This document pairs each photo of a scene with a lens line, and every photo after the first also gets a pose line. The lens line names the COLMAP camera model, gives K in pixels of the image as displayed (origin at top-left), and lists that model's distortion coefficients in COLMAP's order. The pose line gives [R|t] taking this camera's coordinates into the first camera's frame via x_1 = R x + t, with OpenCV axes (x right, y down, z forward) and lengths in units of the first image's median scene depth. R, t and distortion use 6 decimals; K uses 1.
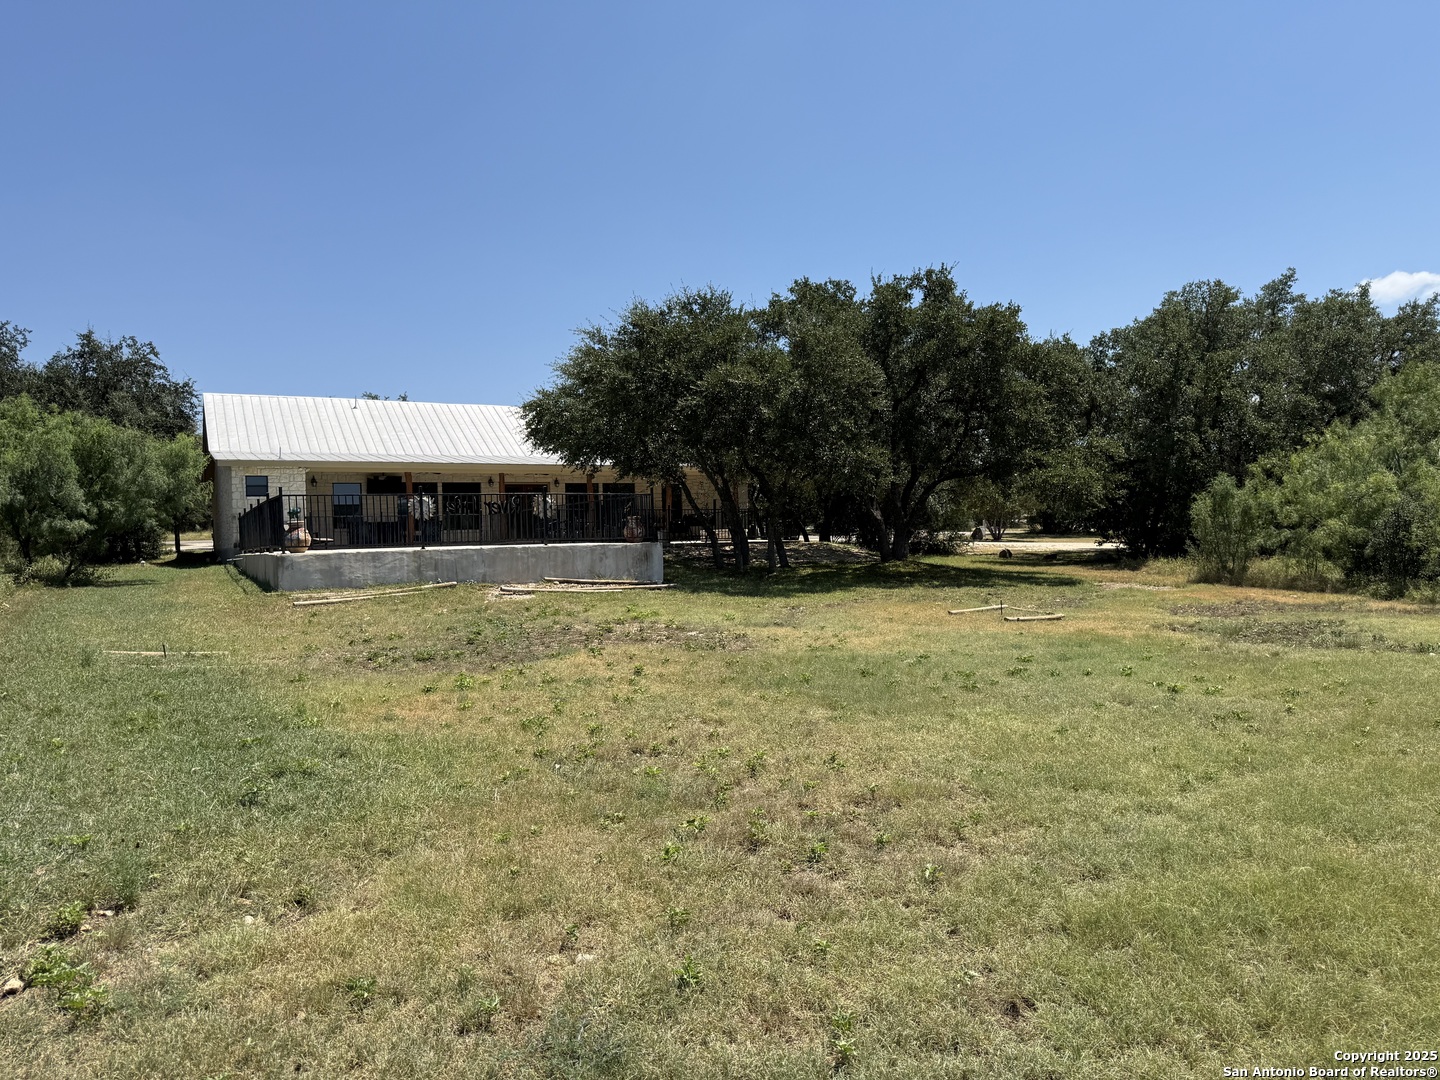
lens RADIAL K [[1021.4, 0, 720.0], [0, 1021.4, 540.0], [0, 0, 1]] dist [0.134319, -0.198954]
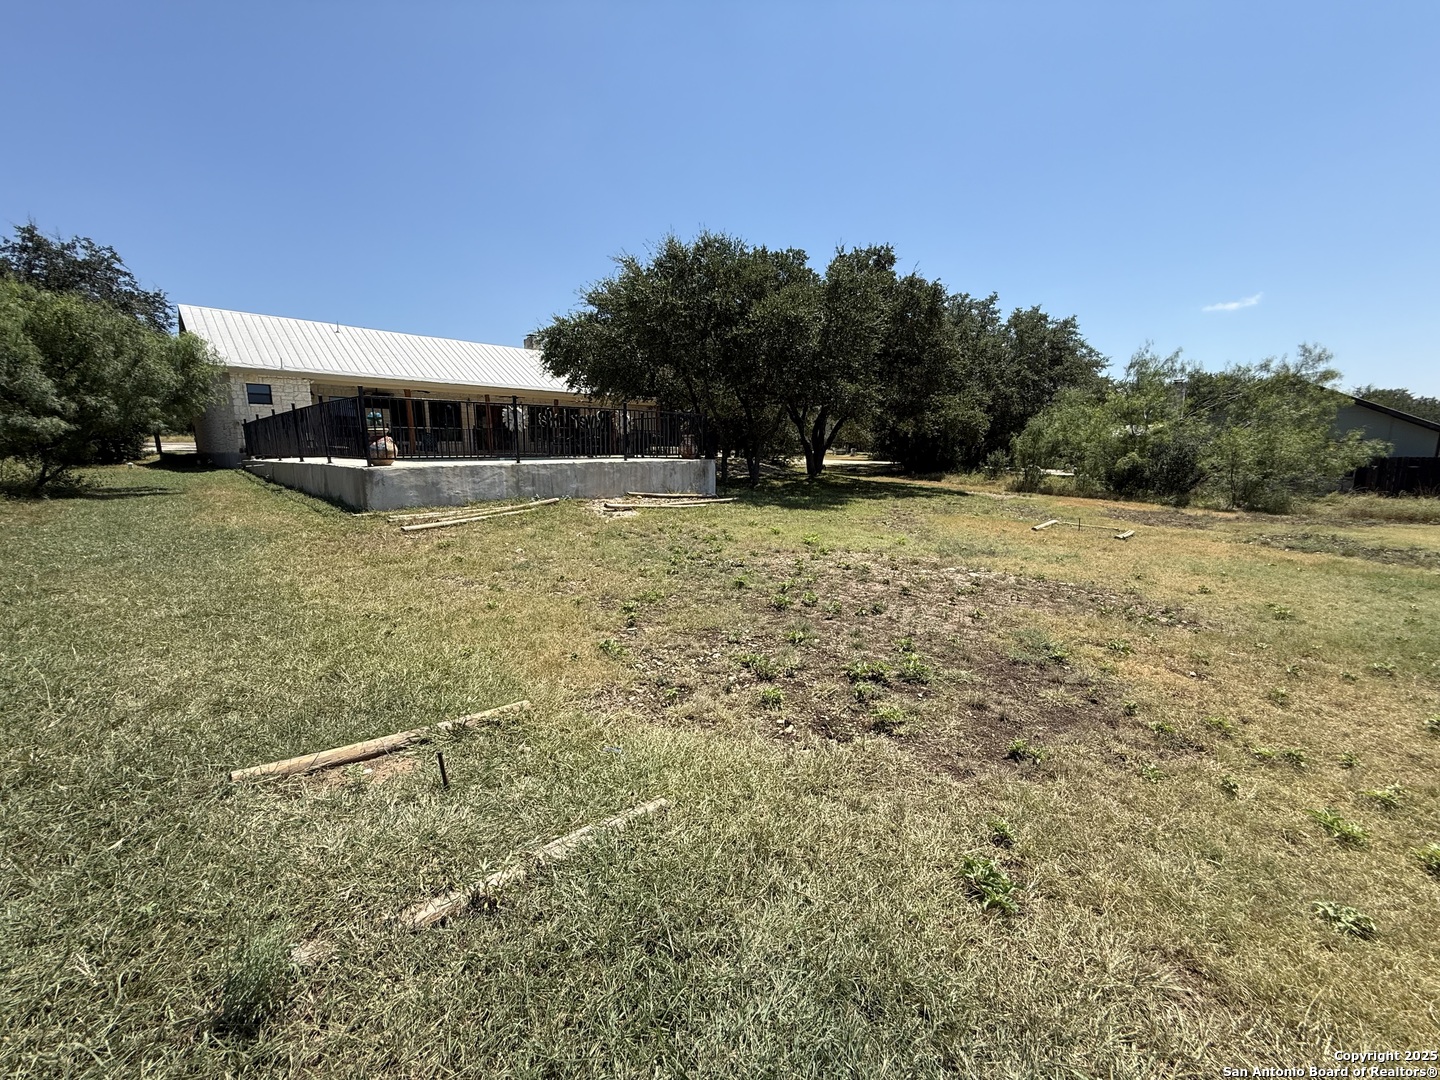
lens RADIAL K [[580.0, 0, 720.0], [0, 580.0, 540.0], [0, 0, 1]] dist [0.013718, -0.005191]
pose [[0.954495, -0.021324, 0.297463, -0.222616], [-0.022946, 0.989233, 0.144541, -0.002267], [-0.297342, -0.144789, 0.943729, 0.351452]]
